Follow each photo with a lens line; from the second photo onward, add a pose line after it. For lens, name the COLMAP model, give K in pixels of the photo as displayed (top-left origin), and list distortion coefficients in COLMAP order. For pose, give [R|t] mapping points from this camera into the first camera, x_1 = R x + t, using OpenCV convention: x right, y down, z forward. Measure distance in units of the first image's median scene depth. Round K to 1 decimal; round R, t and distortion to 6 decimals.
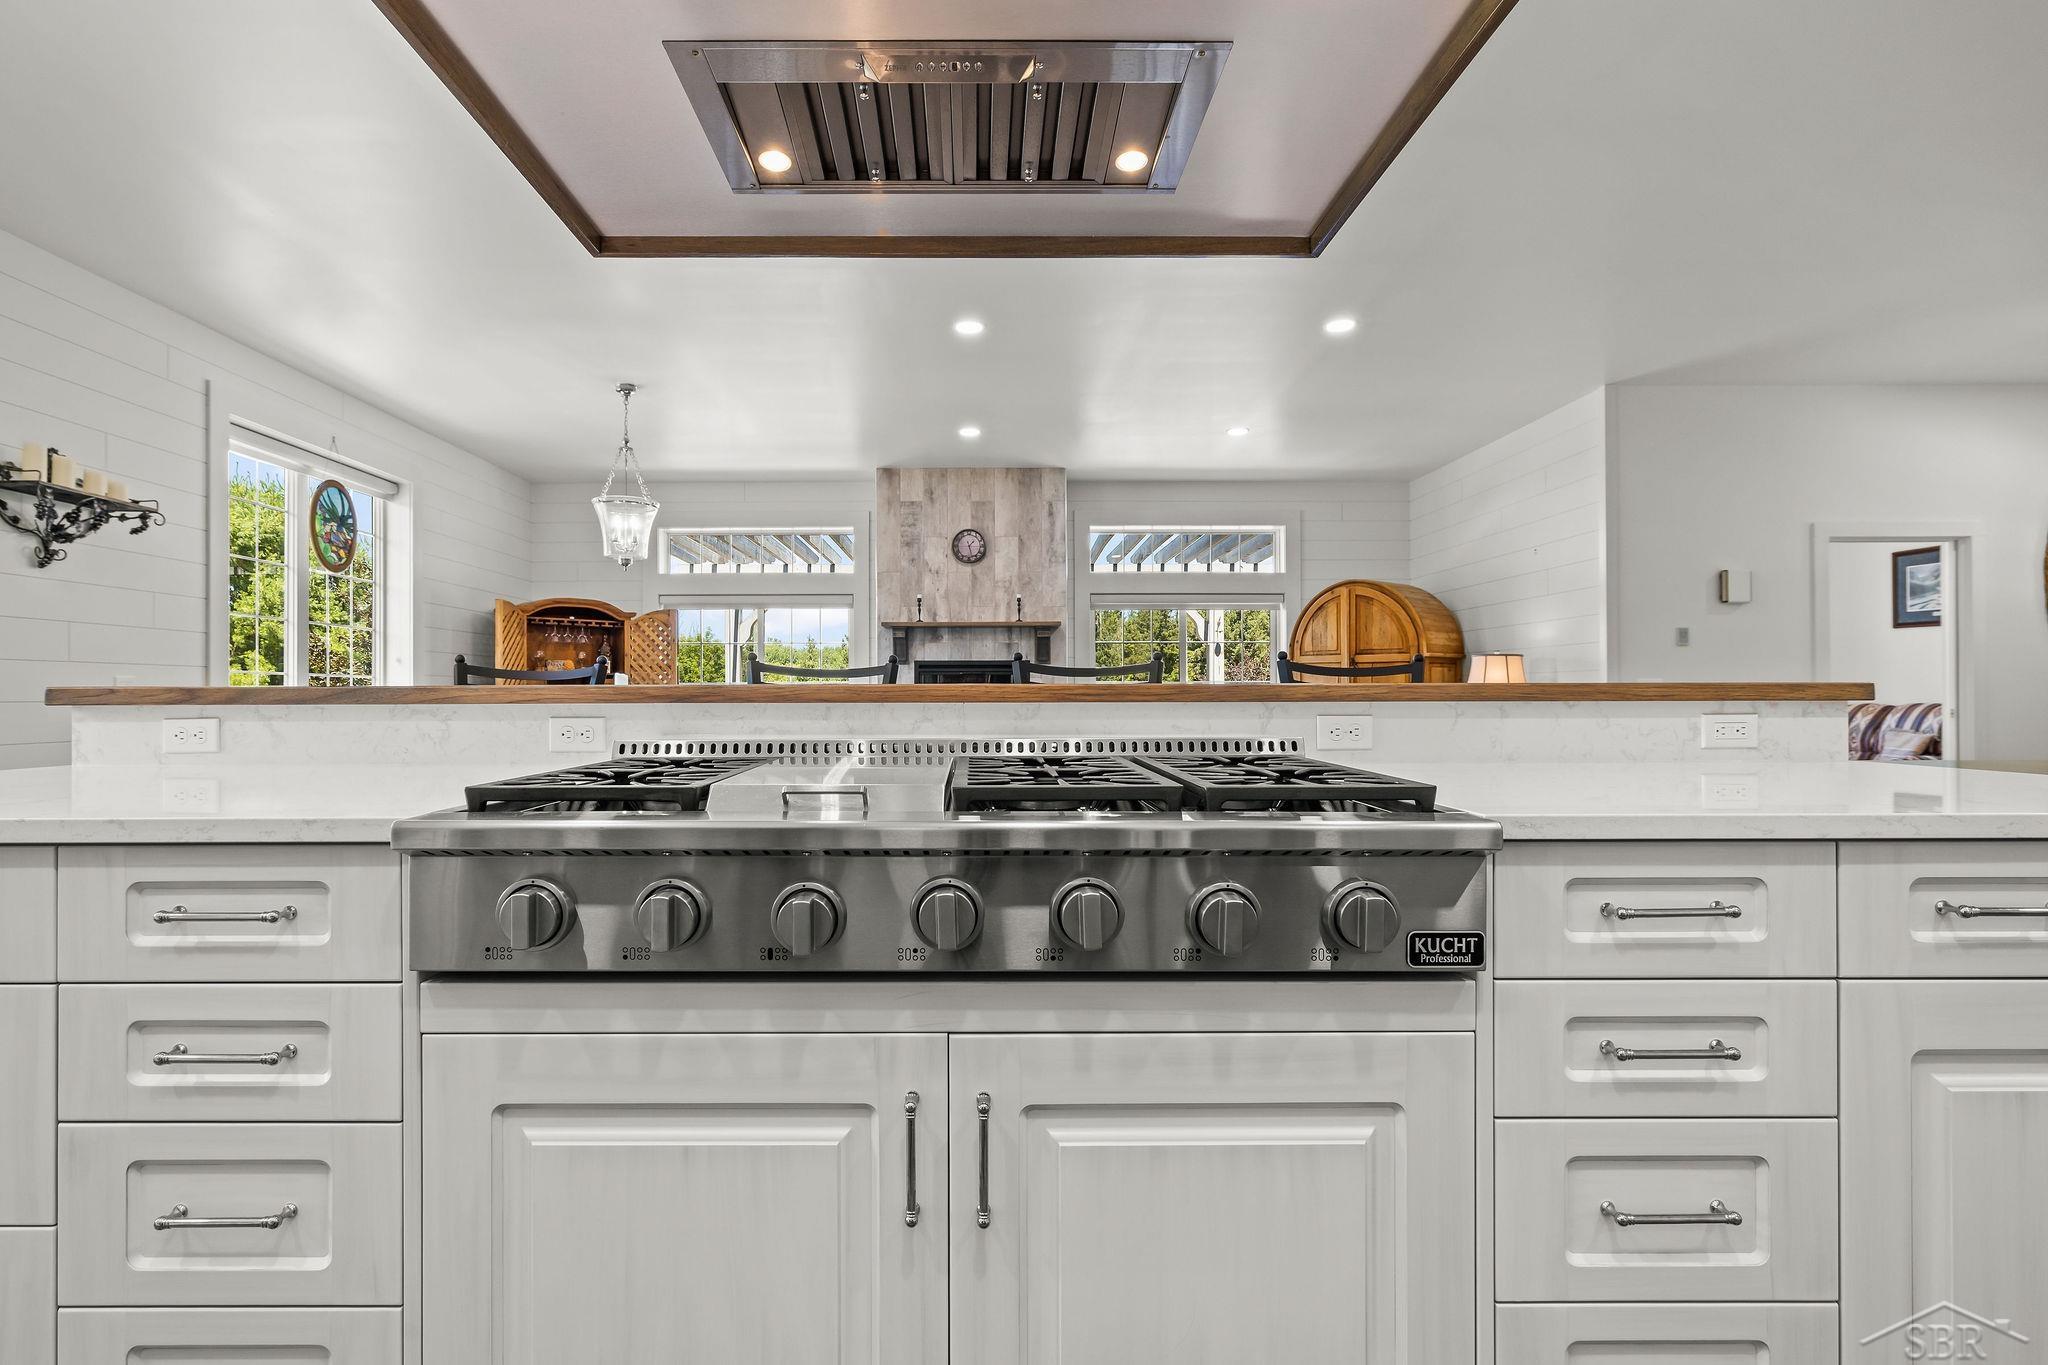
lens RADIAL K [[940.4, 0, 1024.0], [0, 940.4, 682.5], [0, 0, 1]] dist [-0.011985, 0.000304]
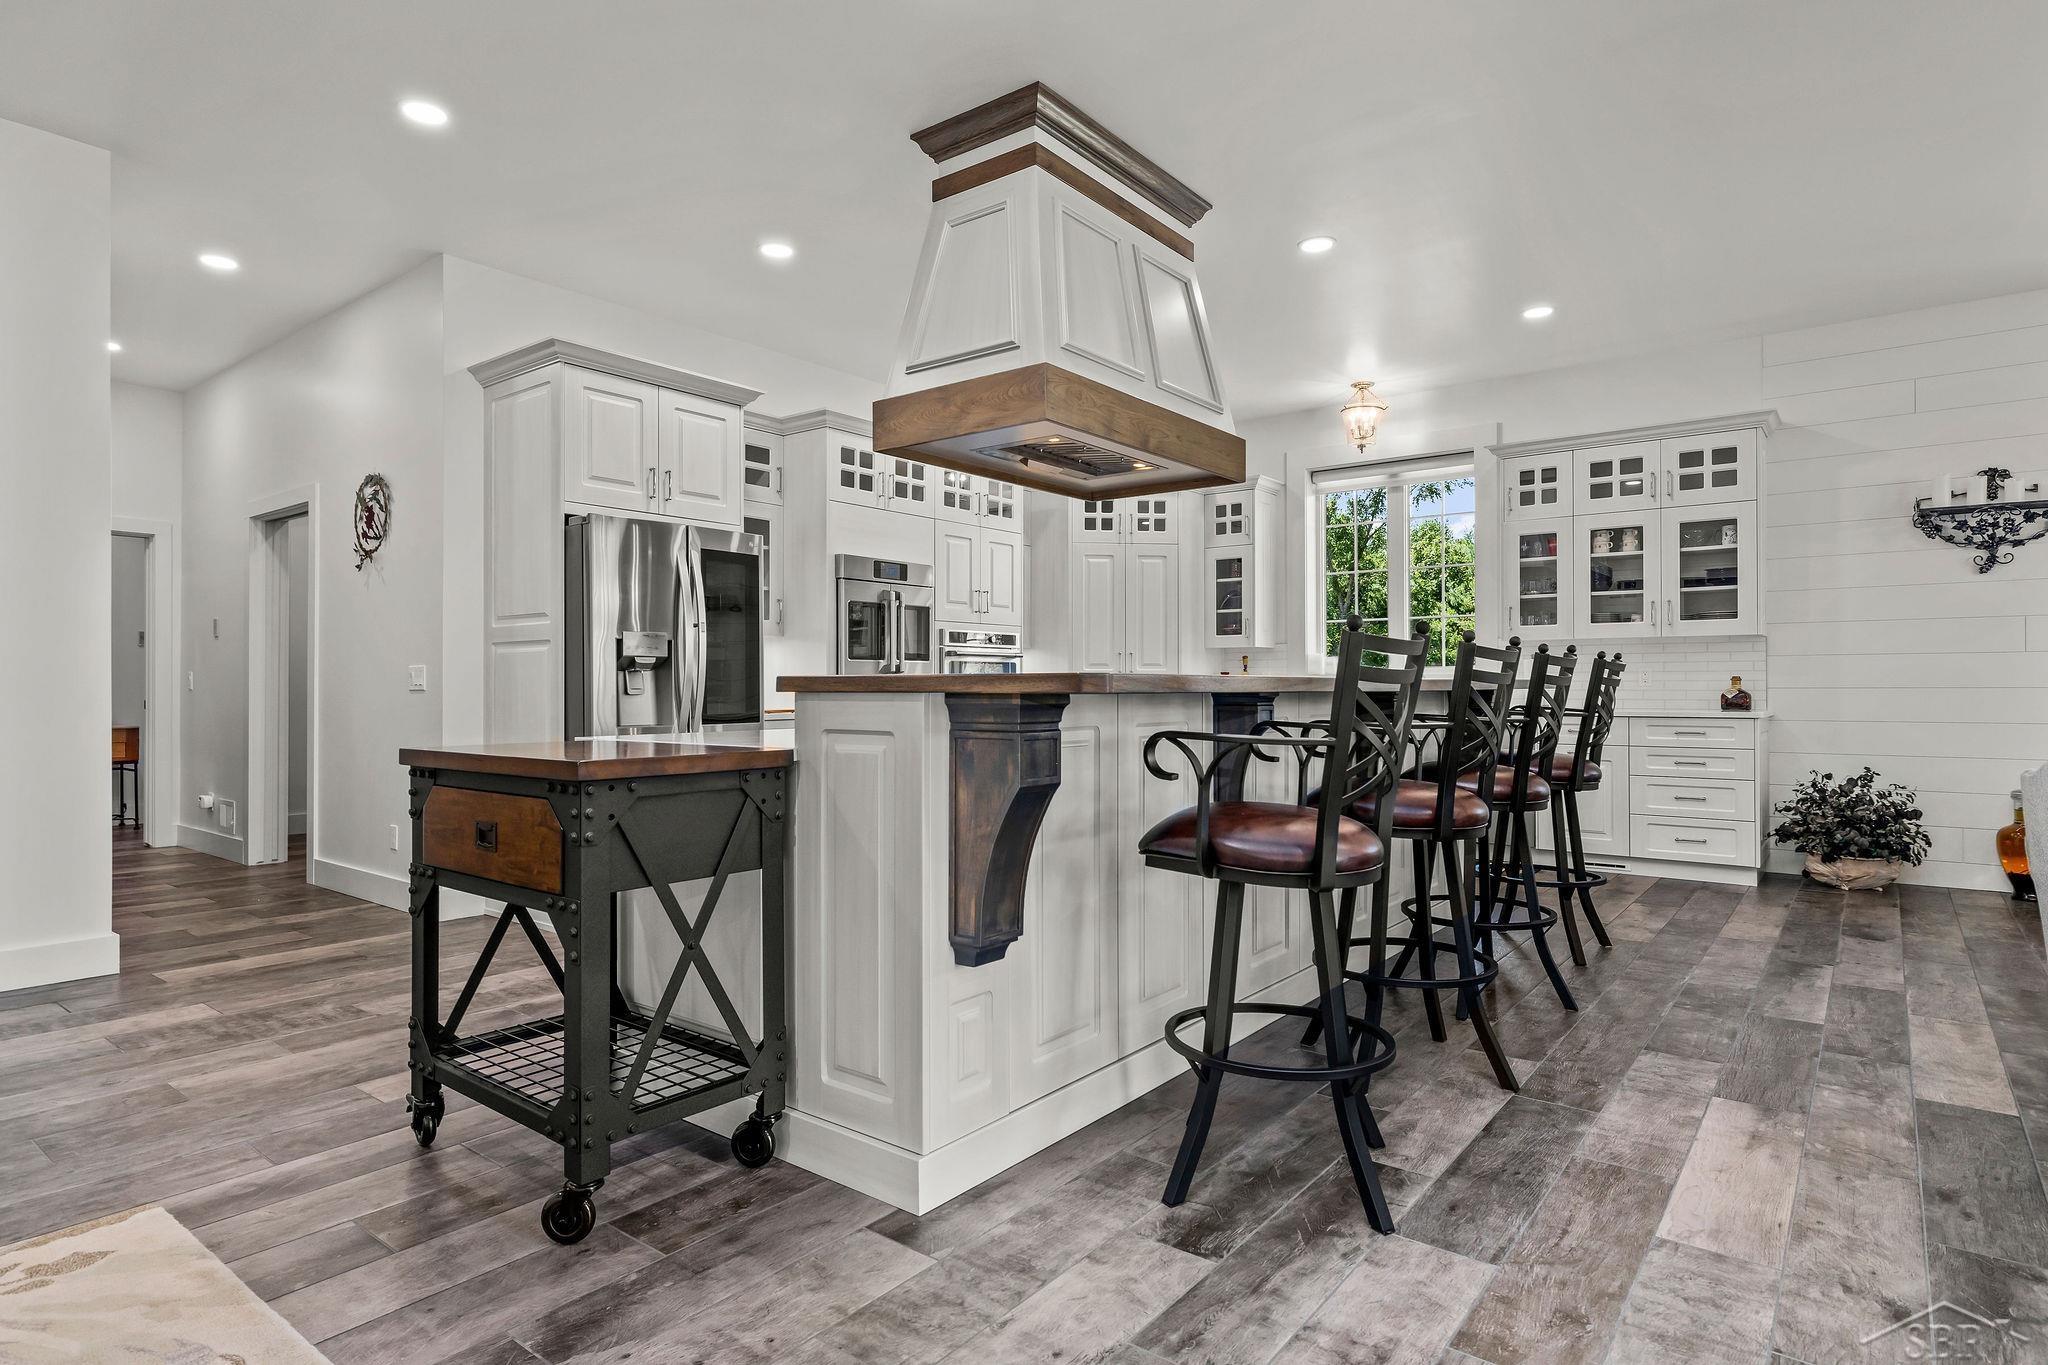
lens RADIAL K [[1108.6, 0, 1024.0], [0, 1108.6, 682.5], [0, 0, 1]] dist [0.001261, -0.000450]
pose [[-0.619537, 0.000107, -0.784968, 0.368572], [0.013763, 0.999848, -0.010726, 0.007036], [0.784847, -0.017449, -0.619444, 0.414751]]
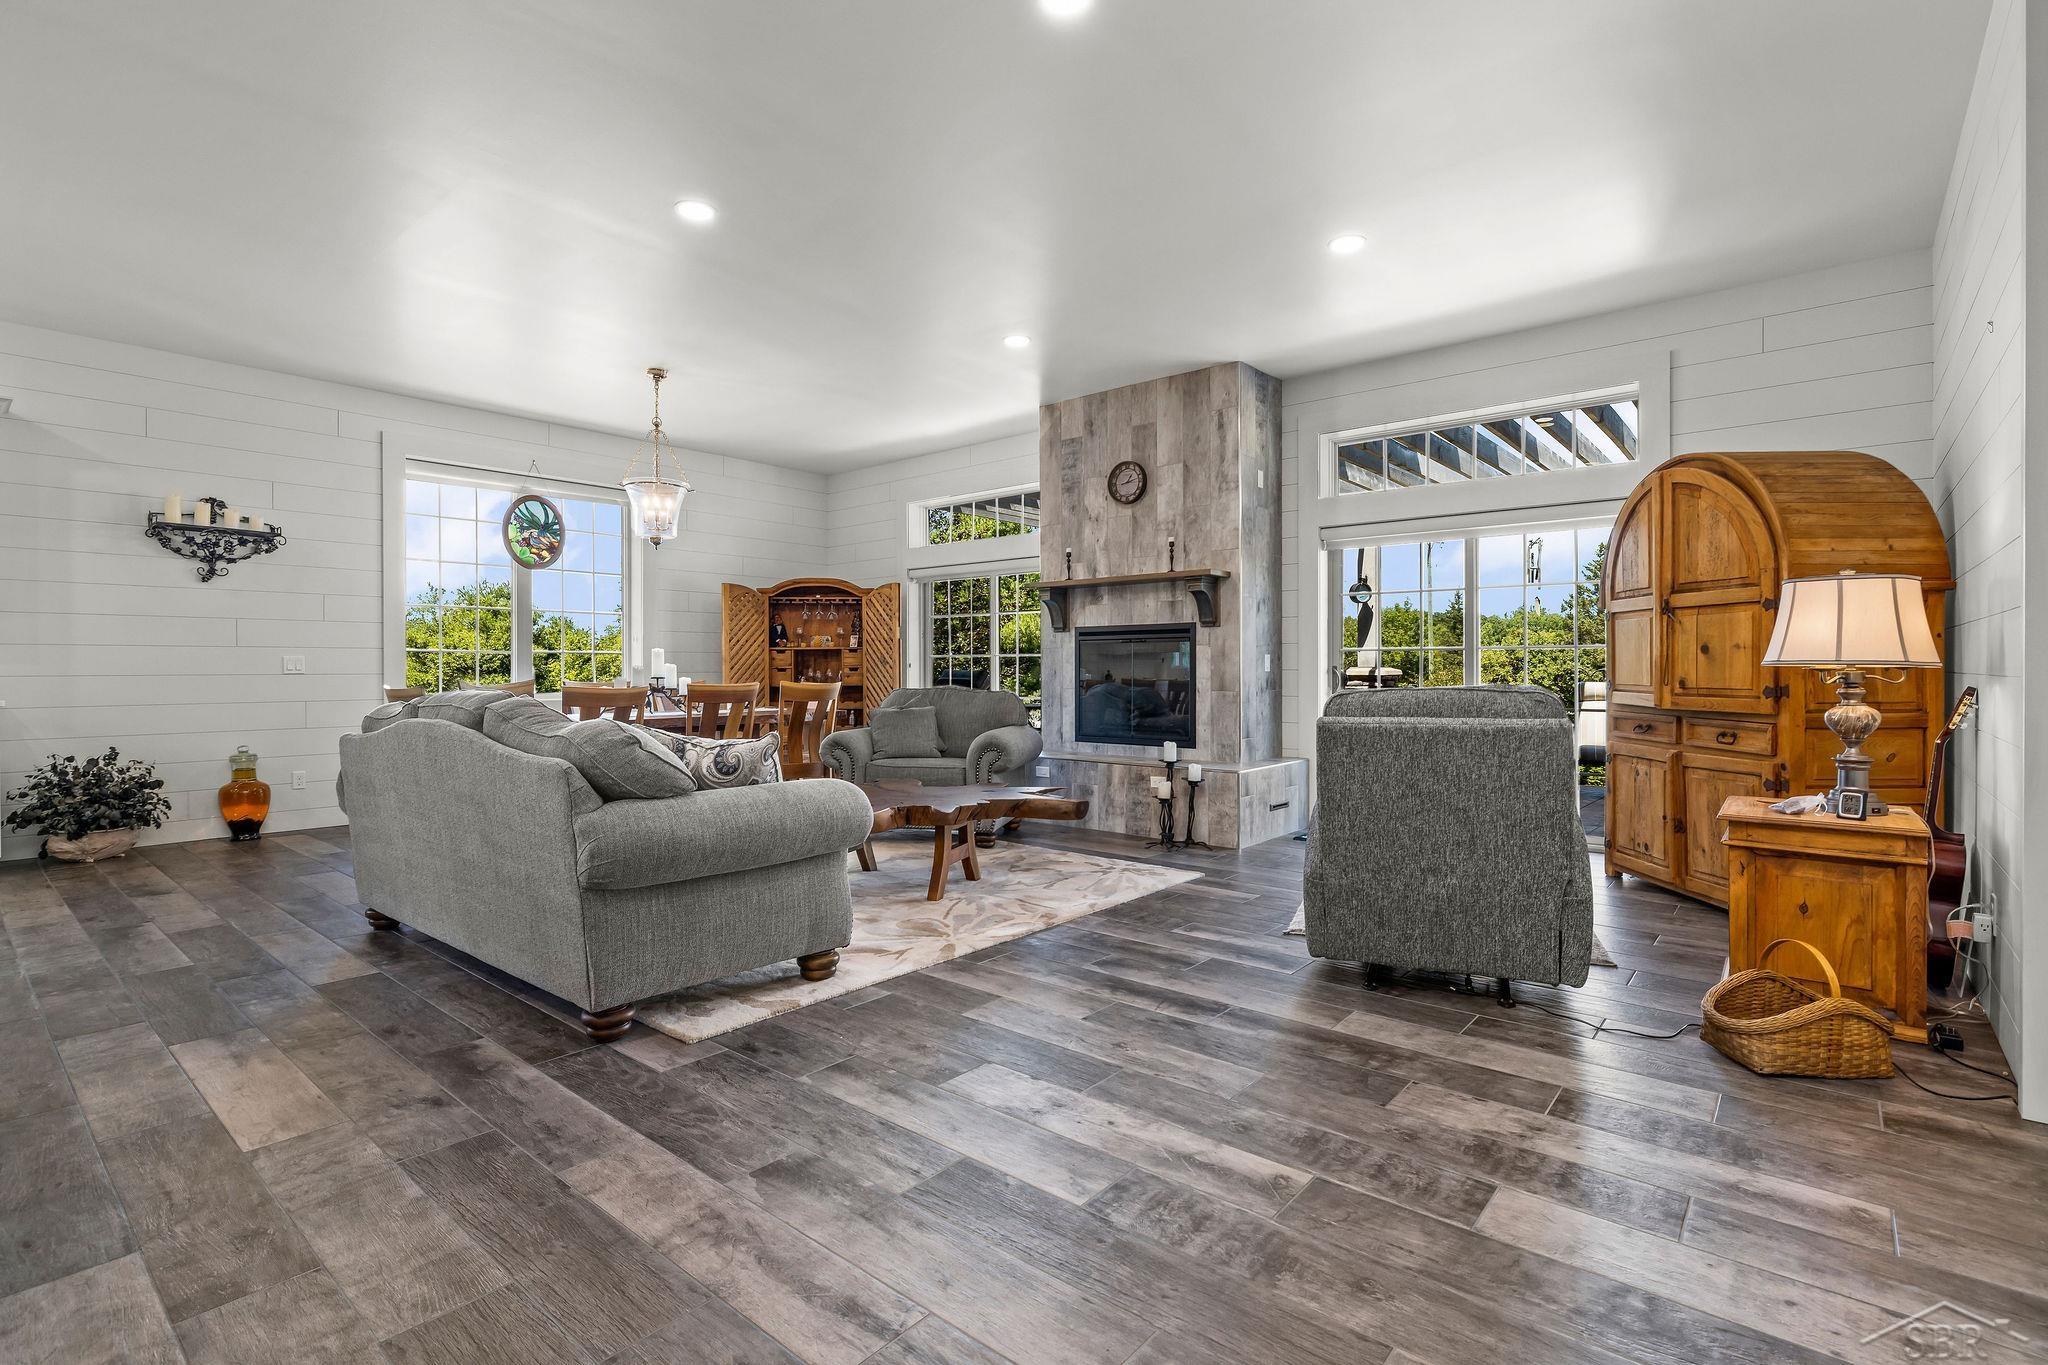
lens RADIAL K [[940.4, 0, 1024.0], [0, 940.4, 682.5], [0, 0, 1]] dist [-0.011985, 0.000304]
pose [[0.767033, 0.009234, -0.641541, 0.394022], [0.010152, 0.999597, 0.026525, 0.004436], [0.641527, -0.026858, 0.766630, 0.317171]]
